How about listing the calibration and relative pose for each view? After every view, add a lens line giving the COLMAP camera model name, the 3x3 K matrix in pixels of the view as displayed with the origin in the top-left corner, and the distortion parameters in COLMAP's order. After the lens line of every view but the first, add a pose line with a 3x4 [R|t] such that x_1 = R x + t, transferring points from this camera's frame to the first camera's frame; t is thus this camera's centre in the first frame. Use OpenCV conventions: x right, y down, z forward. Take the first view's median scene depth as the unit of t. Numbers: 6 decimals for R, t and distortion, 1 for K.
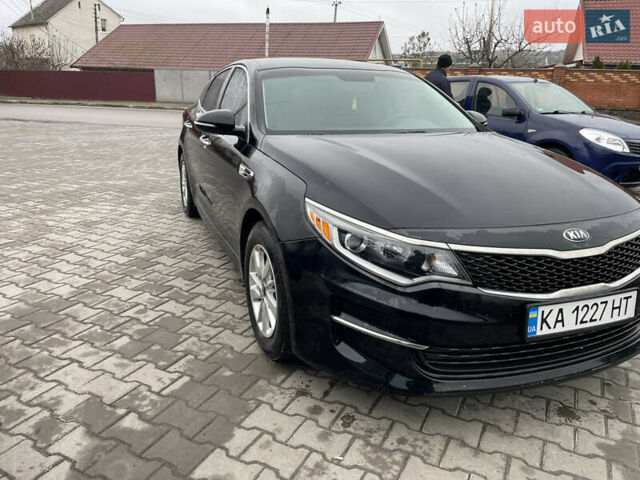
lens RADIAL K [[493.9, 0, 319.8], [0, 493.9, 227.7], [0, 0, 1]] dist [0.096902, -0.126106]
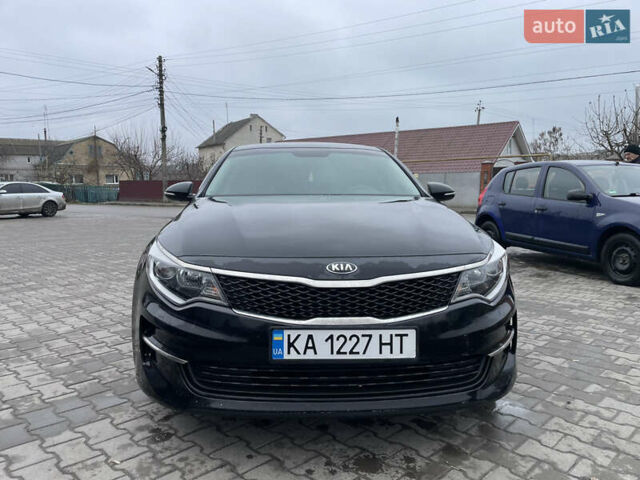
lens RADIAL K [[493.9, 0, 319.8], [0, 493.9, 227.7], [0, 0, 1]] dist [0.096902, -0.126106]
pose [[0.948993, -0.001596, -0.315292, 0.787975], [-0.062707, 0.979055, -0.193697, 0.135038], [0.308997, 0.203588, 0.929017, 0.000171]]
